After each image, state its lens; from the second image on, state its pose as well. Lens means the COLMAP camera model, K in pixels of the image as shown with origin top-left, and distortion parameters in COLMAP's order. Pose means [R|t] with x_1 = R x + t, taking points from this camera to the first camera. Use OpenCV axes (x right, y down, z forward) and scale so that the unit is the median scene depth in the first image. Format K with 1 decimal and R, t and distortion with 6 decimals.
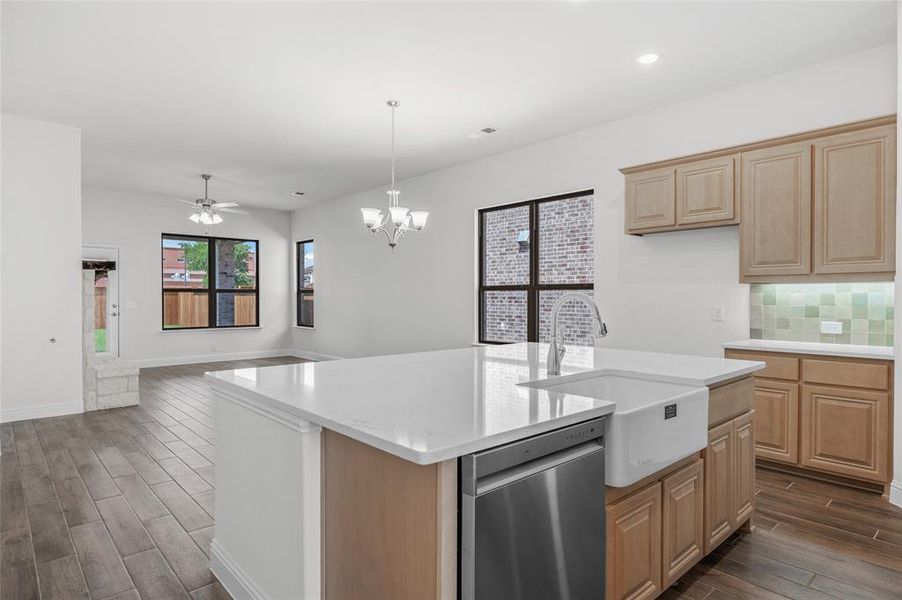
lens RADIAL K [[502.6, 0, 453.9], [0, 502.6, 298.6], [0, 0, 1]] dist [-0.002883, -0.000253]
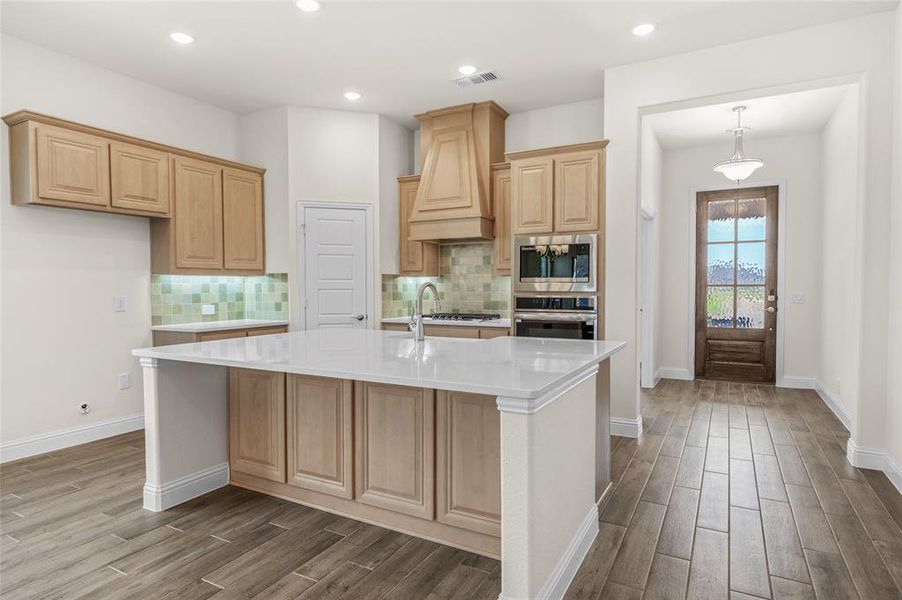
lens RADIAL K [[502.6, 0, 453.8], [0, 502.6, 300.9], [0, 0, 1]] dist [-0.002883, -0.000253]
pose [[-0.309248, -0.028933, 0.950541, -0.683004], [0.006917, 0.999442, 0.032672, -0.003561], [-0.950956, 0.016678, -0.308875, 0.790669]]
